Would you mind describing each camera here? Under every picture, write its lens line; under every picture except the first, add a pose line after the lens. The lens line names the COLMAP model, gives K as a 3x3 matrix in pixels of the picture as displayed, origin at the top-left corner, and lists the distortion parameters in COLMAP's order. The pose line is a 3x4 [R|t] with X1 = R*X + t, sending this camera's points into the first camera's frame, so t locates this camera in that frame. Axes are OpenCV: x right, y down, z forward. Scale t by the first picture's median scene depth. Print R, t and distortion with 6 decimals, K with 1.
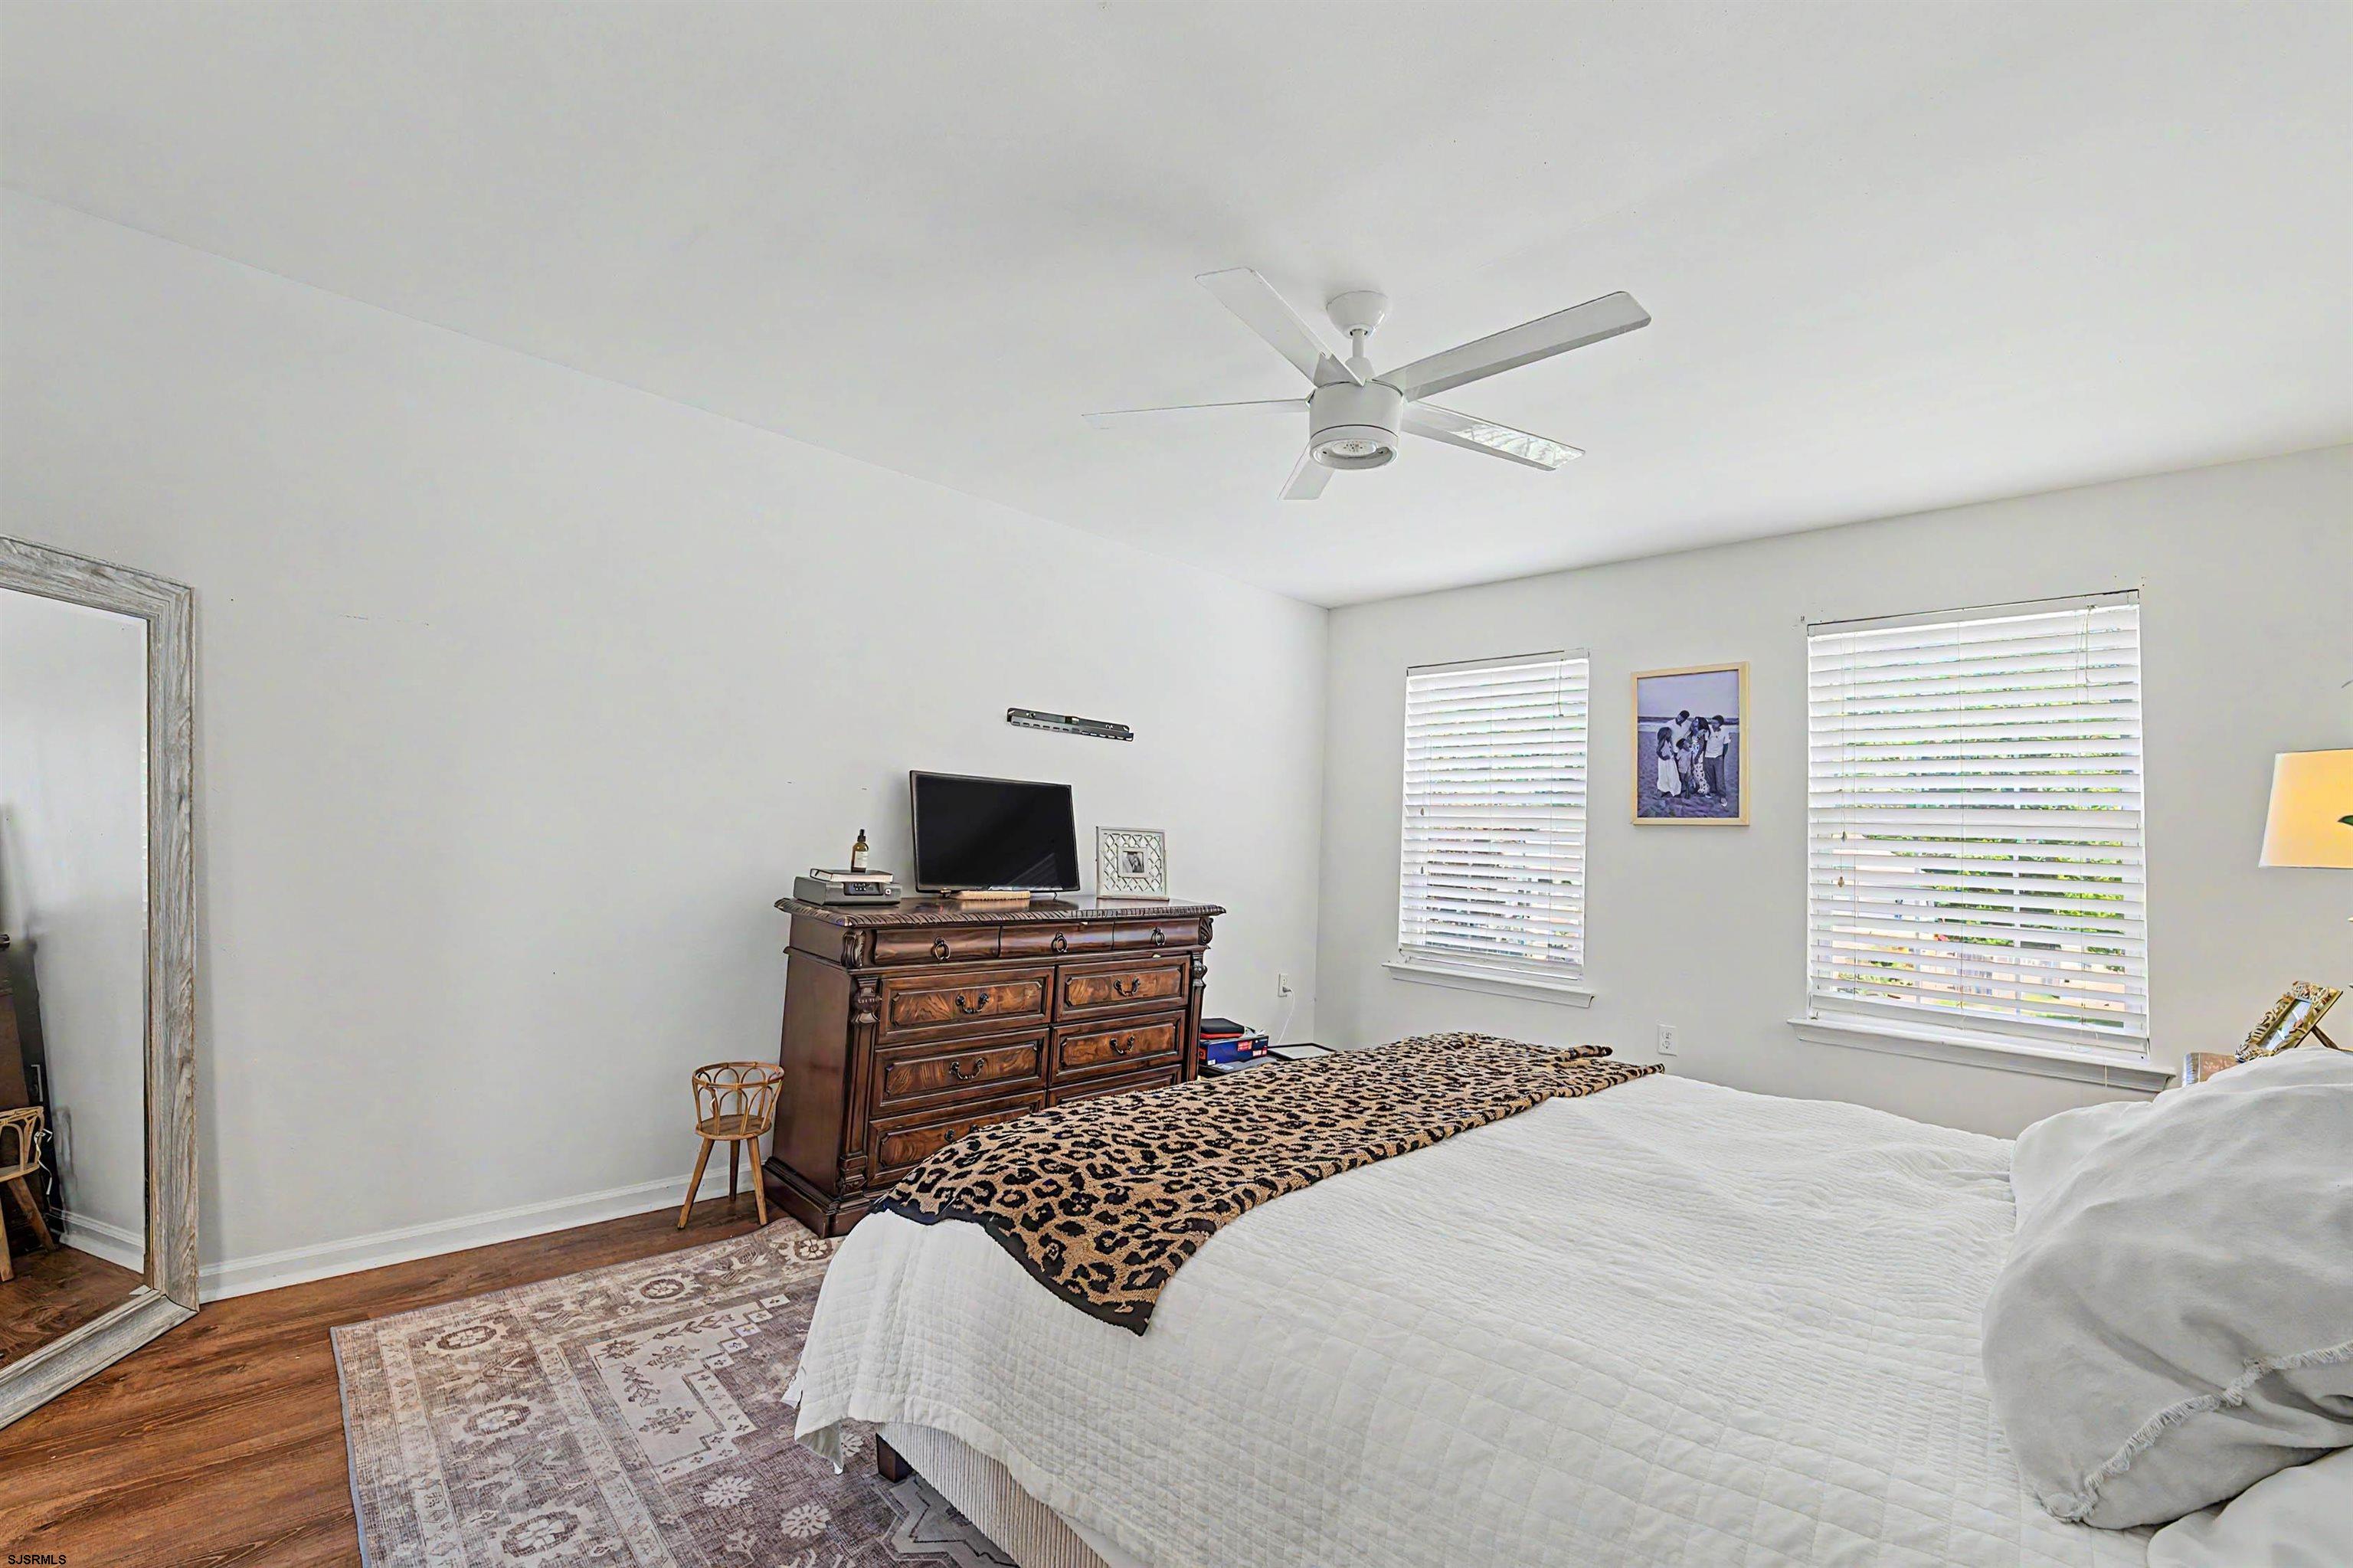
lens RADIAL K [[1011.4, 0, 1174.6], [0, 1011.4, 793.3], [0, 0, 1]] dist [-0.016481, 0.000037]
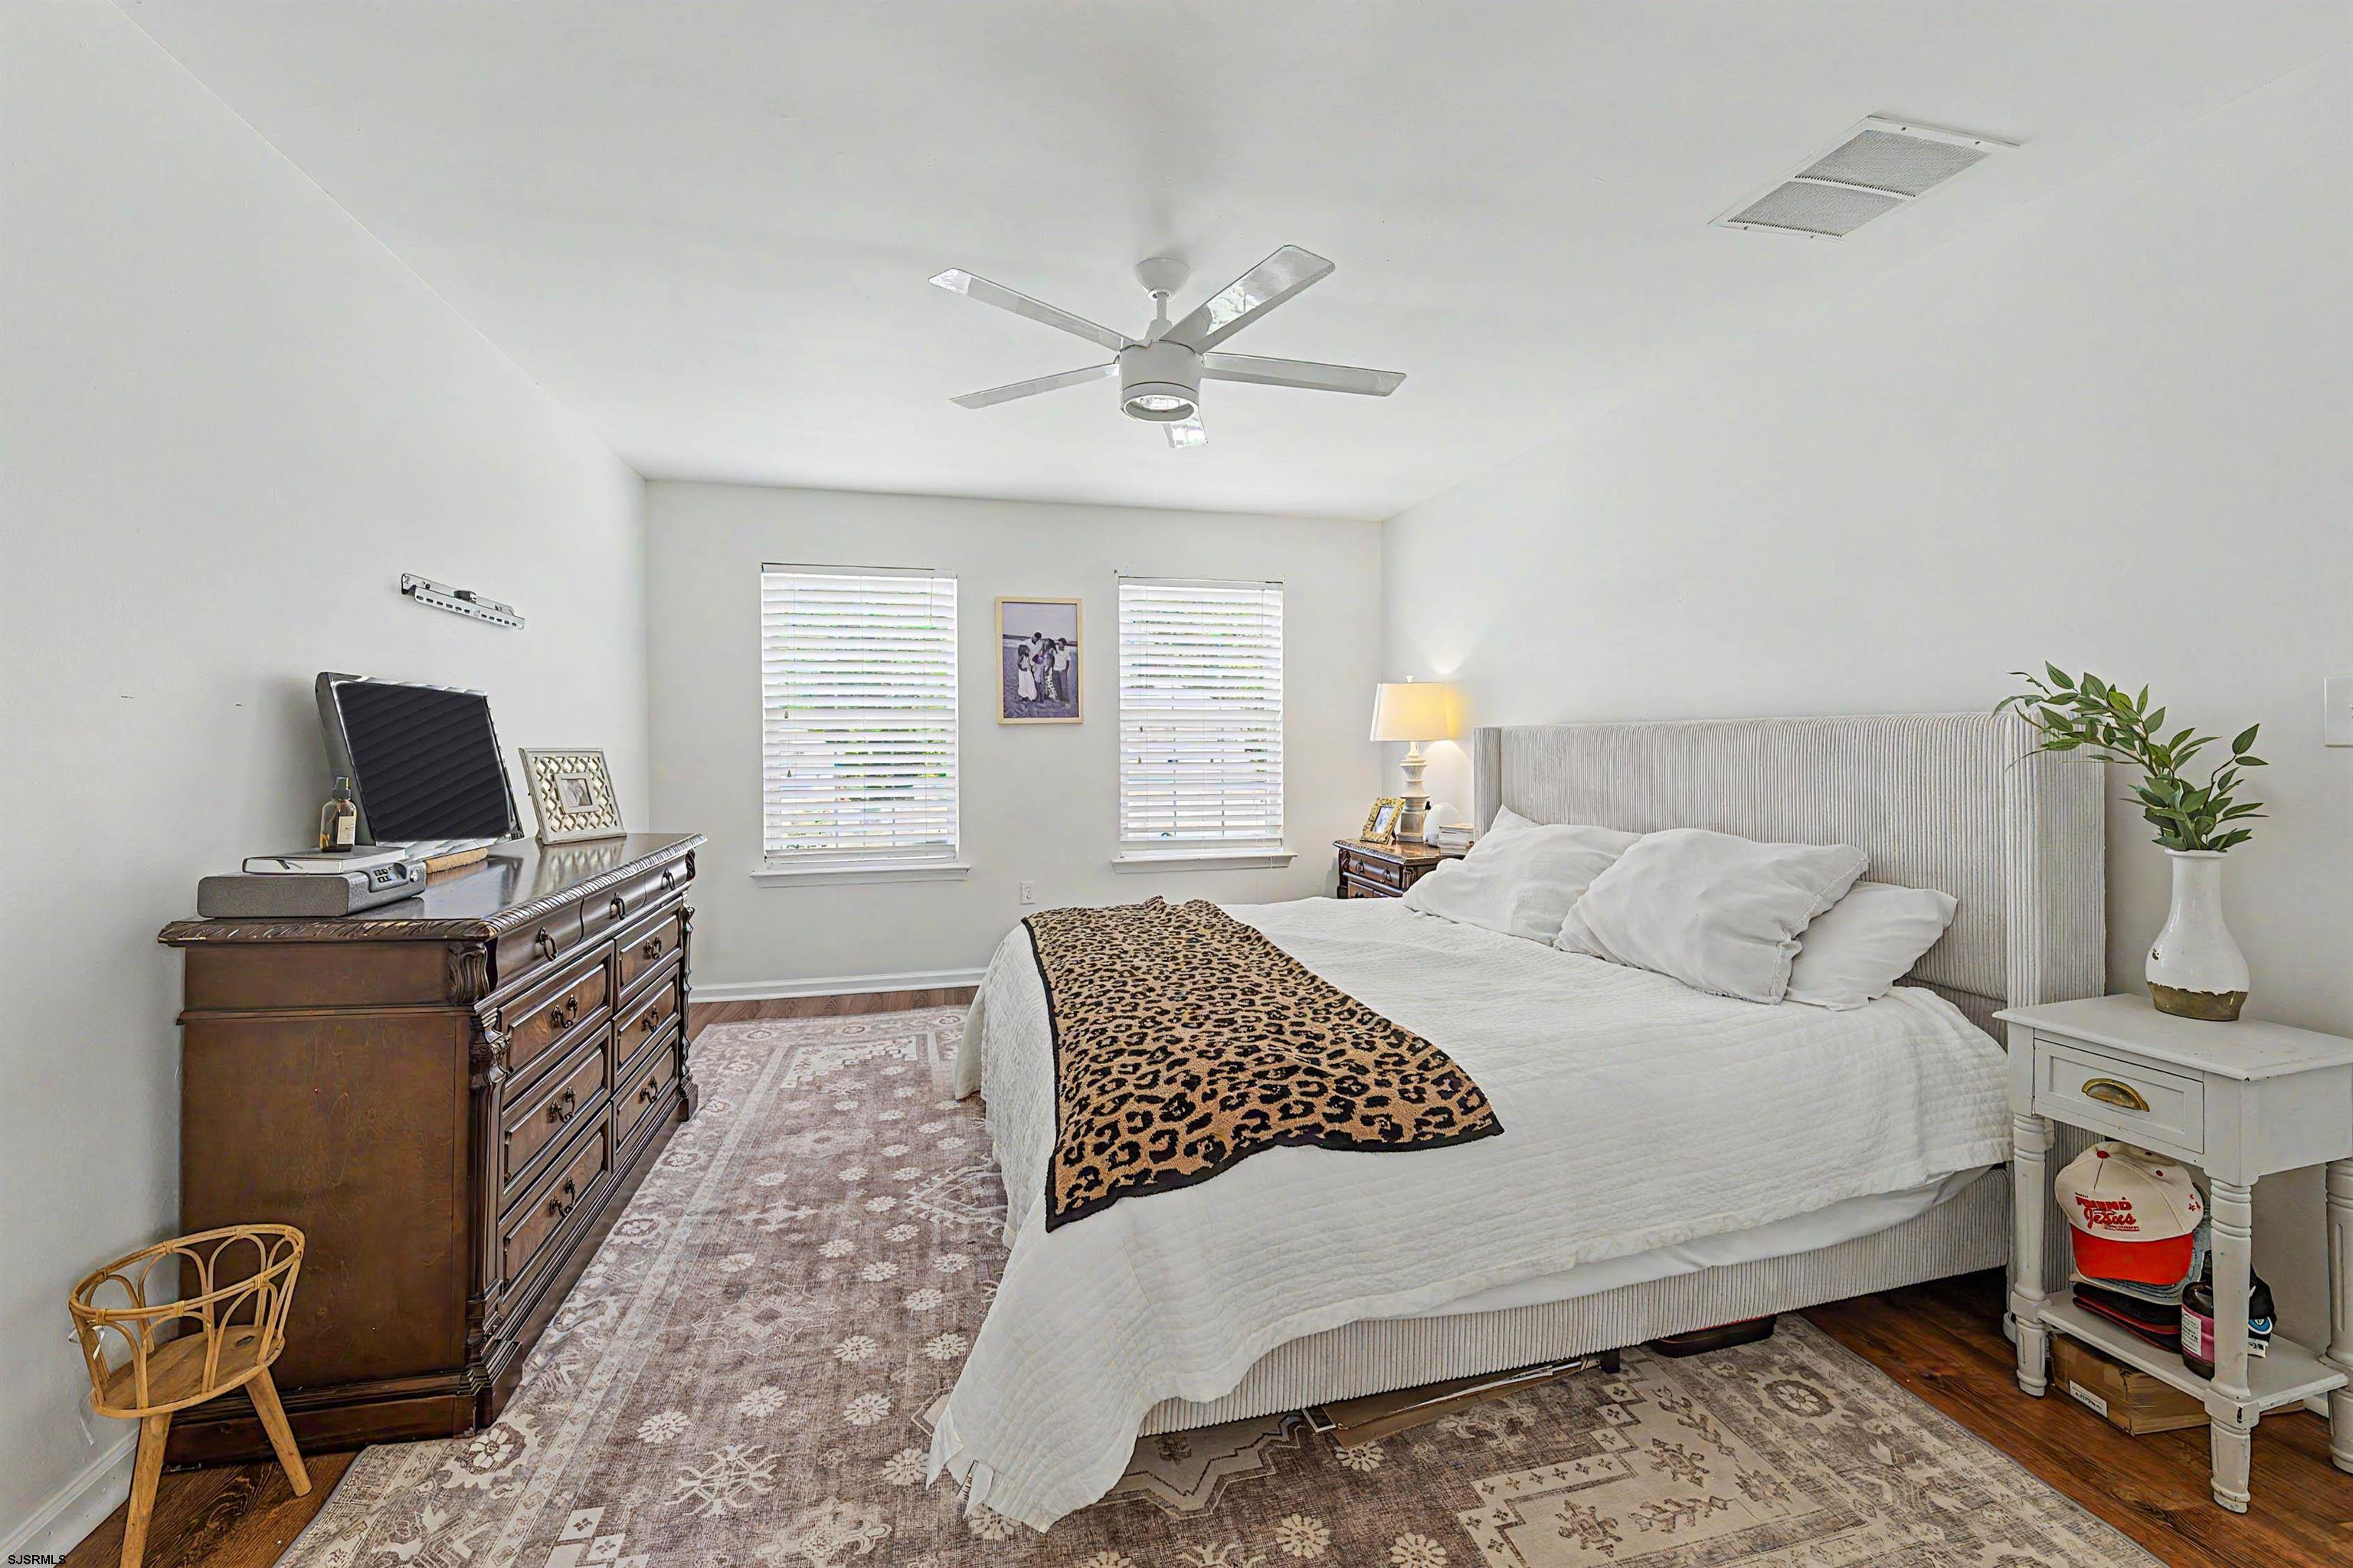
lens RADIAL K [[935.7, 0, 1174.3], [0, 935.7, 781.2], [0, 0, 1]] dist [-0.009600, -0.000631]
pose [[0.501912, -0.083250, 0.860903, -0.472617], [-0.012589, 0.994548, 0.103514, -0.022040], [-0.864827, -0.062793, 0.498127, 0.284864]]
